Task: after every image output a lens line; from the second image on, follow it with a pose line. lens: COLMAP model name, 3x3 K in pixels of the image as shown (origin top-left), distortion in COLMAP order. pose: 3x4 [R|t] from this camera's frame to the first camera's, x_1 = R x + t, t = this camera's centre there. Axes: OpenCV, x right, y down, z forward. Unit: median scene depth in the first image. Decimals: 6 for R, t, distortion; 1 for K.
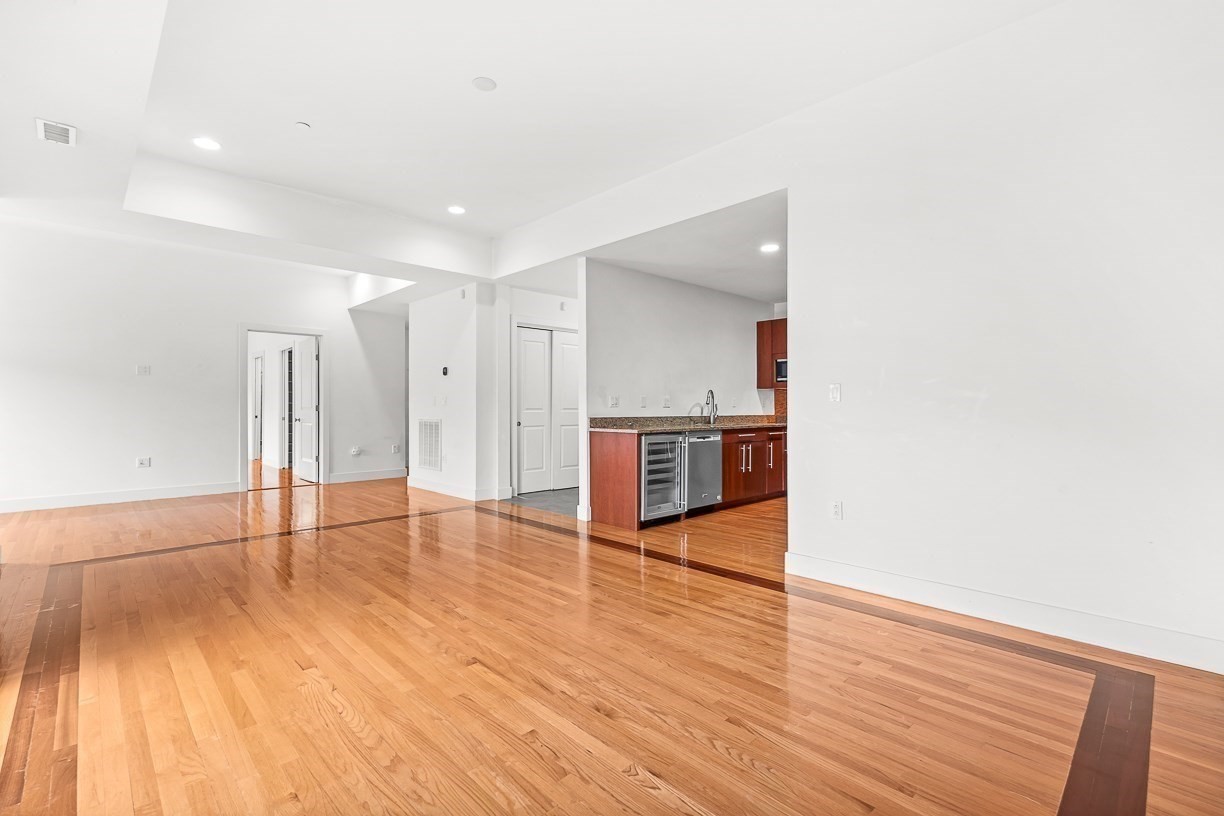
lens RADIAL K [[549.9, 0, 612.0], [0, 549.9, 408.0], [0, 0, 1]] dist [0.000257, 0.000059]
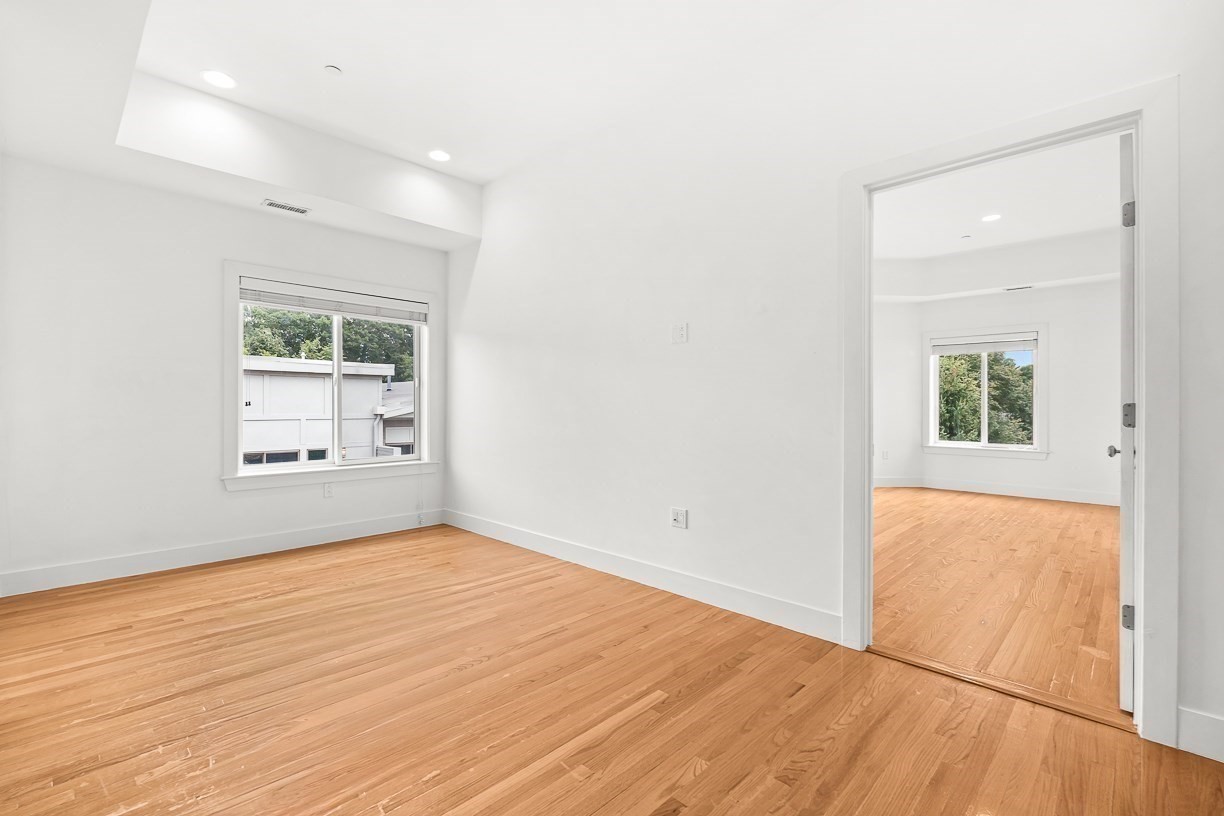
lens RADIAL K [[540.2, 0, 615.9], [0, 540.2, 406.3], [0, 0, 1]] dist [-0.002608, 0.000059]
pose [[0.038071, 0.000384, -0.999275, -0.485389], [-0.006020, 0.999982, 0.000155, -0.003903], [0.999257, 0.006009, 0.038073, 1.238465]]
